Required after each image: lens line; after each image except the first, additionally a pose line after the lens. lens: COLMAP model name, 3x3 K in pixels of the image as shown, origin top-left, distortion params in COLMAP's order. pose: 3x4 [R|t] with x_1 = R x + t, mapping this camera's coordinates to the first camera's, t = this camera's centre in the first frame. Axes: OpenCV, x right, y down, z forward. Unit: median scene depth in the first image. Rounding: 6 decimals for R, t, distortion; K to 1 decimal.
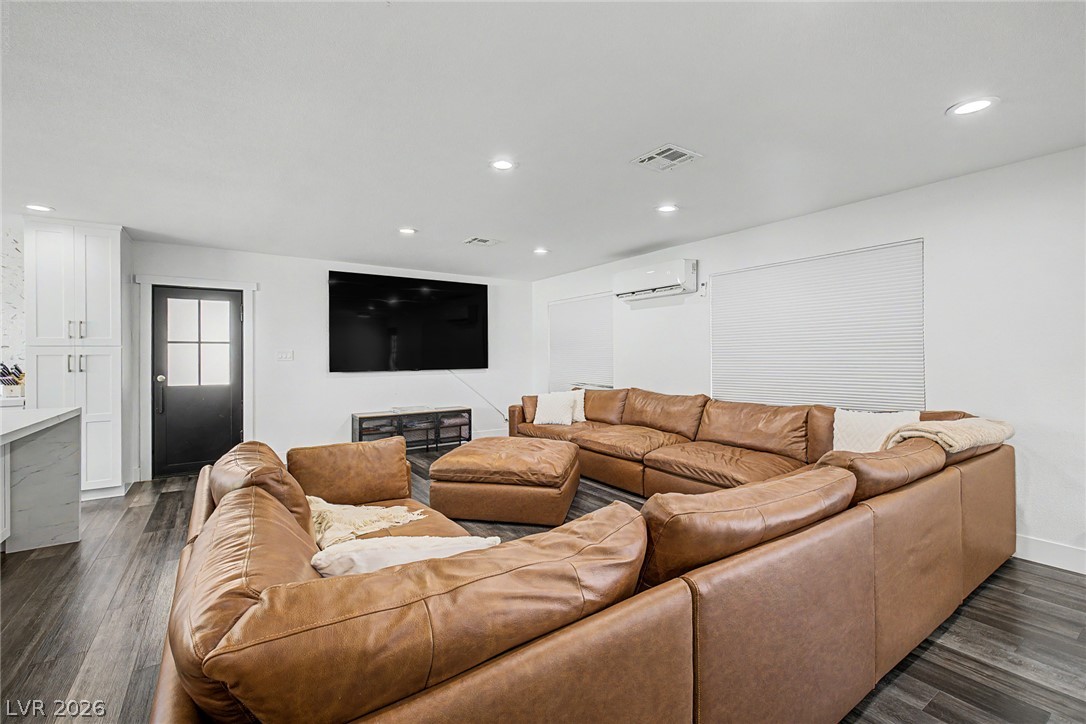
lens RADIAL K [[460.8, 0, 533.2], [0, 460.8, 356.8], [0, 0, 1]] dist [0.003495, 0.000231]
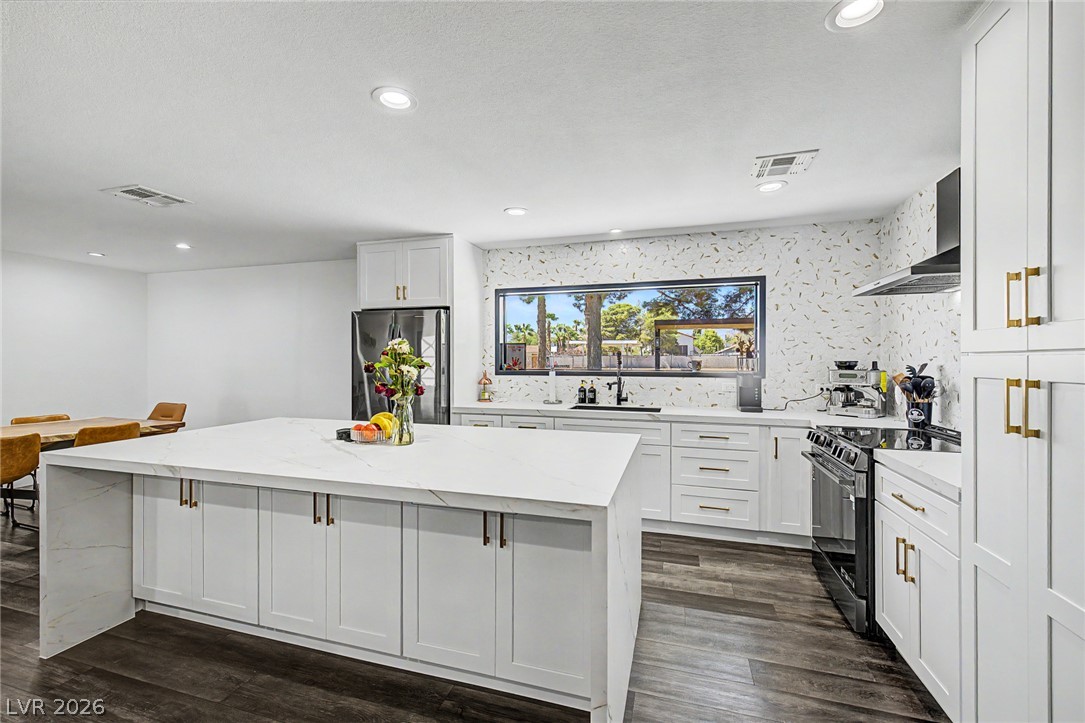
lens RADIAL K [[460.4, 0, 532.7], [0, 460.4, 356.3], [0, 0, 1]] dist [0.003495, 0.000231]
pose [[-0.788764, -0.000226, -0.614697, -0.371693], [0.000389, 1.000000, -0.000867, -0.013391], [0.614696, -0.000923, -0.788763, 0.721041]]
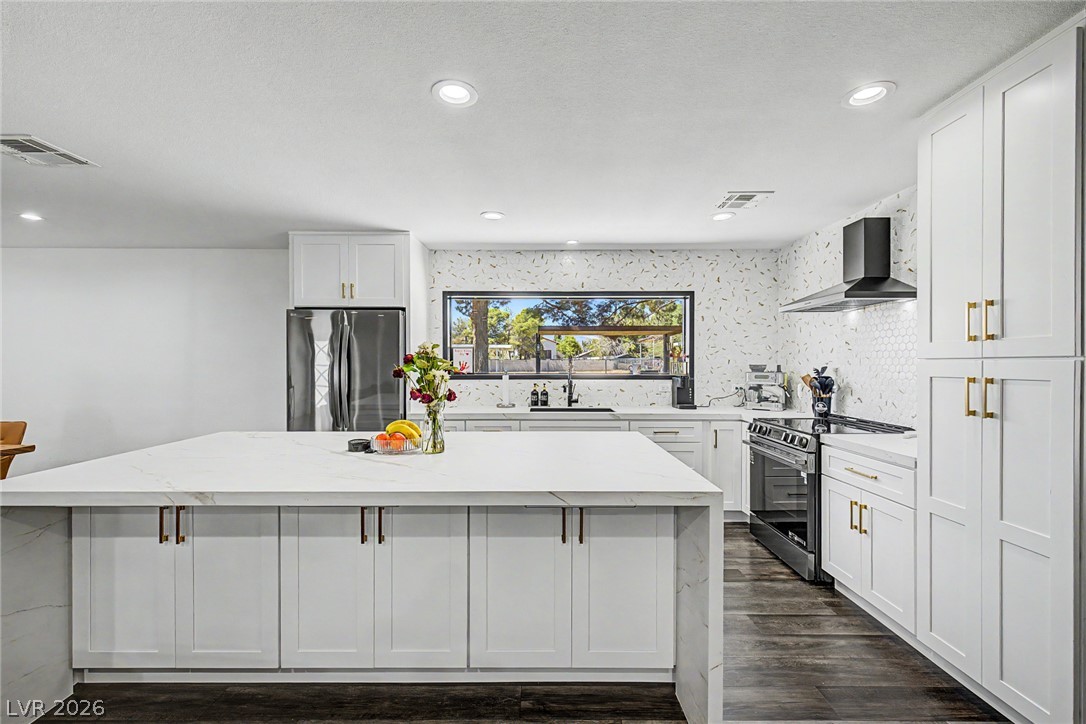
lens RADIAL K [[458.9, 0, 537.1], [0, 458.9, 361.8], [0, 0, 1]] dist [0.002463, 0.000140]
pose [[-0.570142, 0.001354, -0.821545, -0.263821], [-0.001424, 0.999996, 0.002636, -0.013680], [0.821545, 0.002673, -0.570137, 0.623609]]
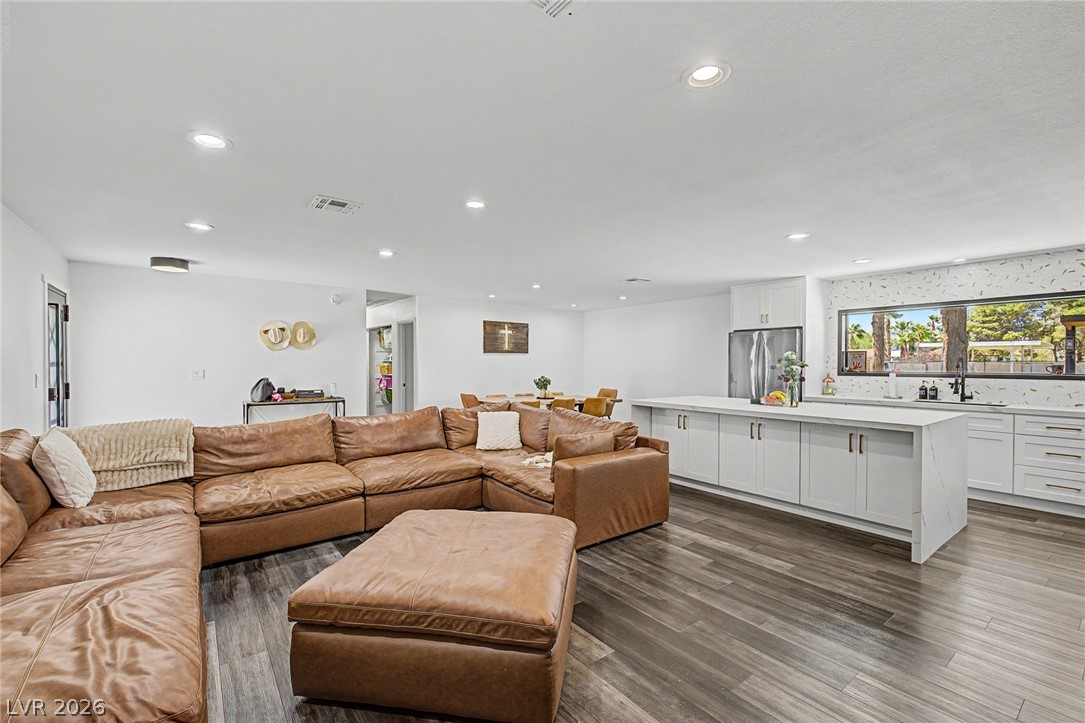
lens RADIAL K [[461.9, 0, 538.0], [0, 461.9, 367.4], [0, 0, 1]] dist [0.008658, 0.000117]
pose [[-0.998666, -0.001225, -0.051620, -0.070618], [-0.001789, 0.999939, 0.010866, -0.010557], [0.051603, 0.010944, -0.998608, 1.075774]]
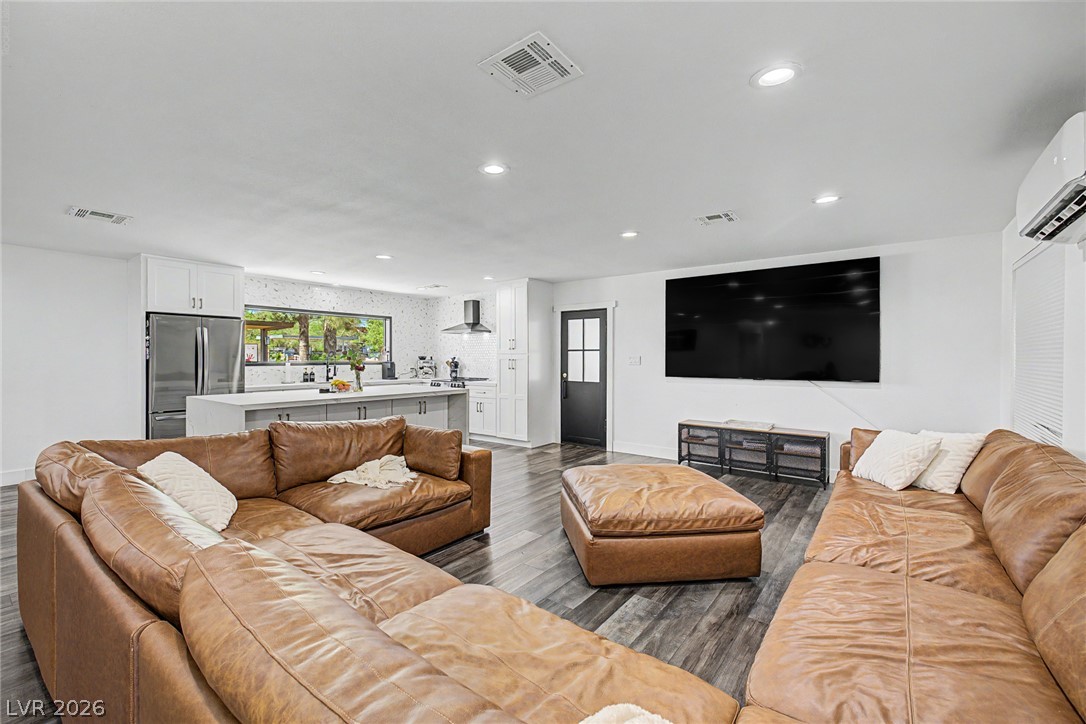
lens RADIAL K [[454.7, 0, 539.3], [0, 454.7, 360.4], [0, 0, 1]] dist [0.000457, 0.000022]
pose [[0.307597, 0.011194, -0.951451, 0.448455], [-0.007102, 0.999930, 0.009468, -0.011103], [0.951490, 0.003845, 0.307655, 0.400507]]
